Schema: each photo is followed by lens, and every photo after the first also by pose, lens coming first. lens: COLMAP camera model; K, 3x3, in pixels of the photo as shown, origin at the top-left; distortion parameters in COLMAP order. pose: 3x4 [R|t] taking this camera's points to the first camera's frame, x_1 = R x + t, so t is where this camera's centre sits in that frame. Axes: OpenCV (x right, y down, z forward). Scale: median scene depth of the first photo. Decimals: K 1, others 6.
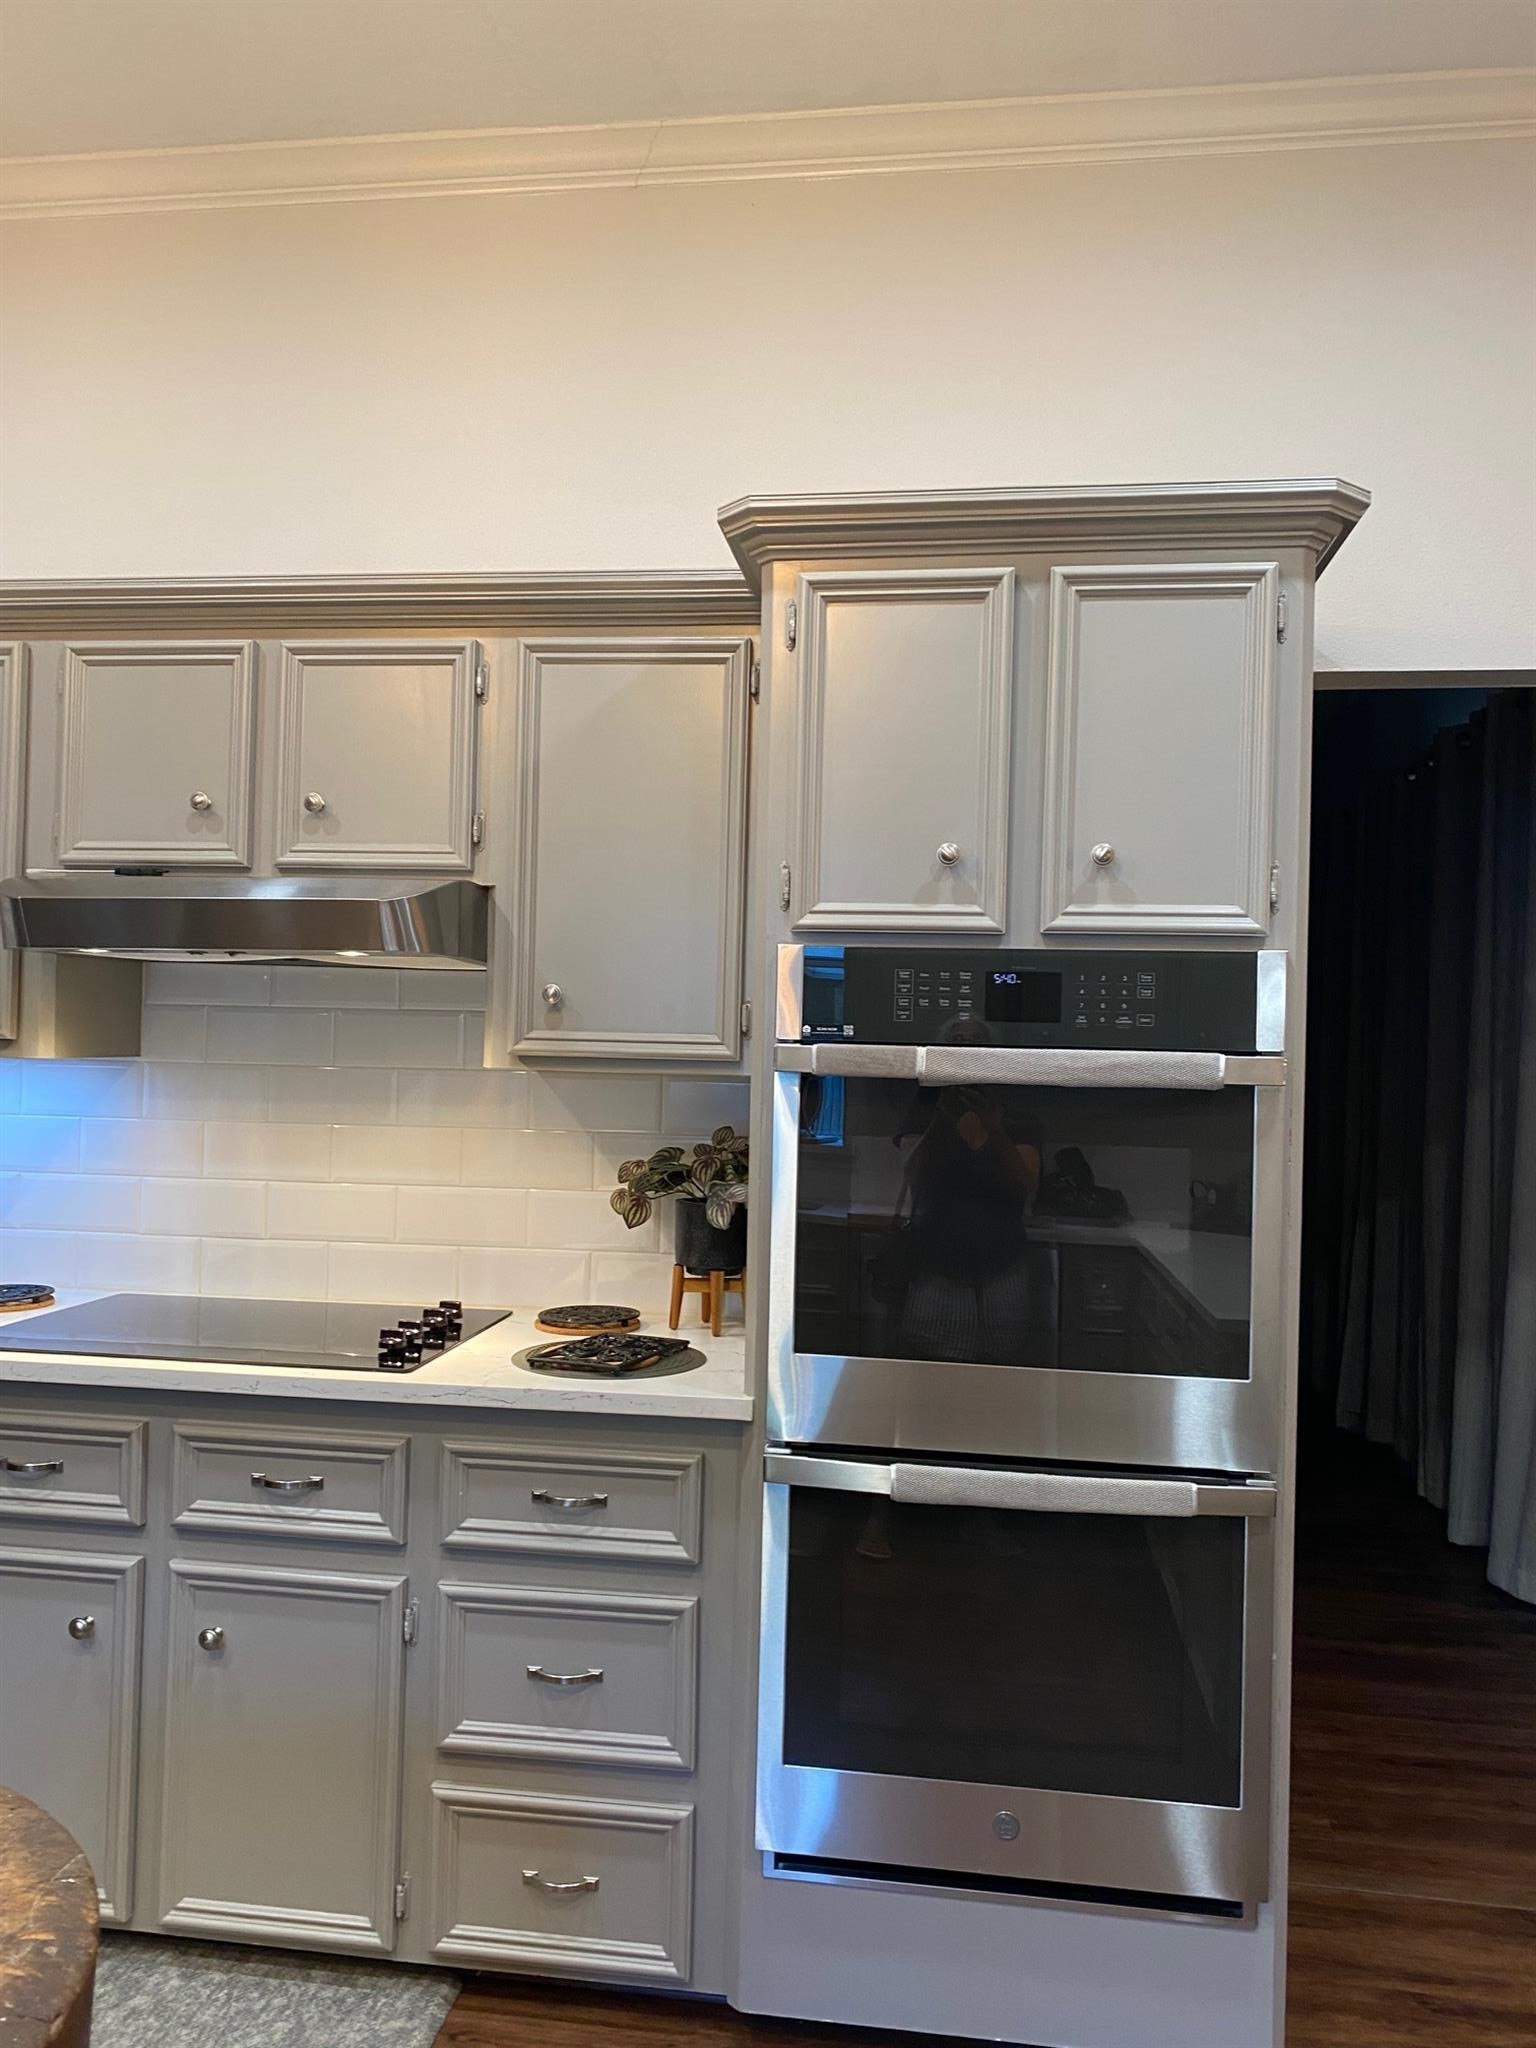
lens RADIAL K [[1578.5, 0, 769.1], [0, 1578.5, 998.1], [0, 0, 1]] dist [0.020267, -0.003072]
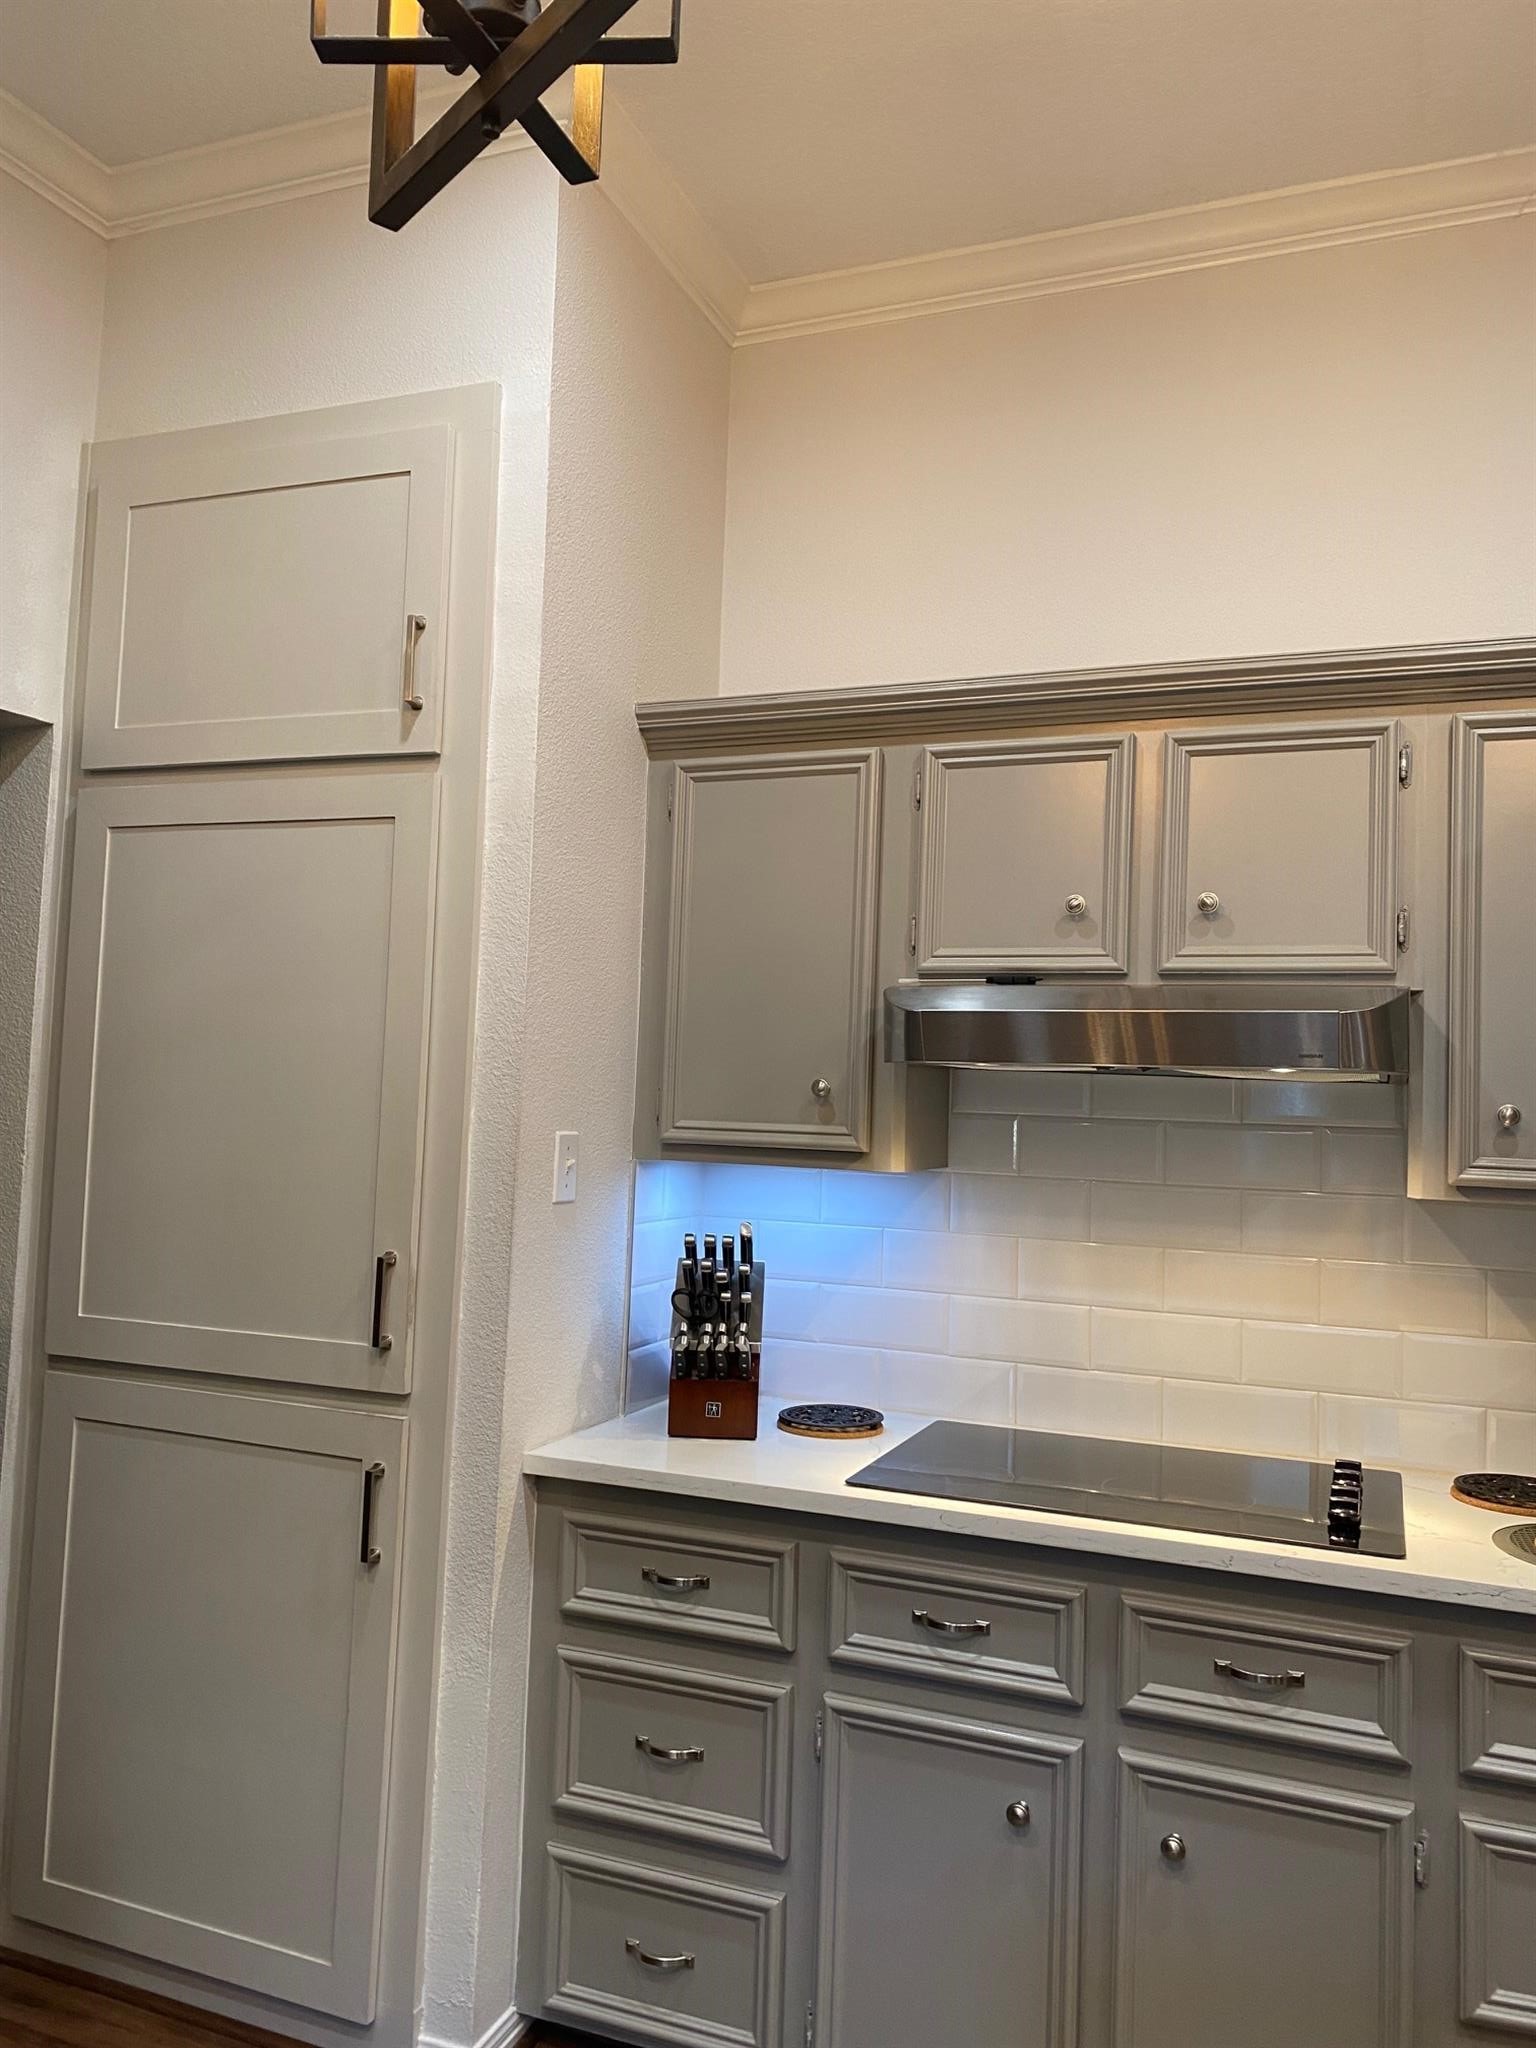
lens RADIAL K [[1582.0, 0, 731.0], [0, 1582.0, 993.4], [0, 0, 1]] dist [0.055481, -0.064262]
pose [[0.966486, -0.007764, -0.256601, -0.316321], [-0.009763, 0.997708, -0.066957, -0.006652], [0.256533, 0.067219, 0.964195, 0.042929]]
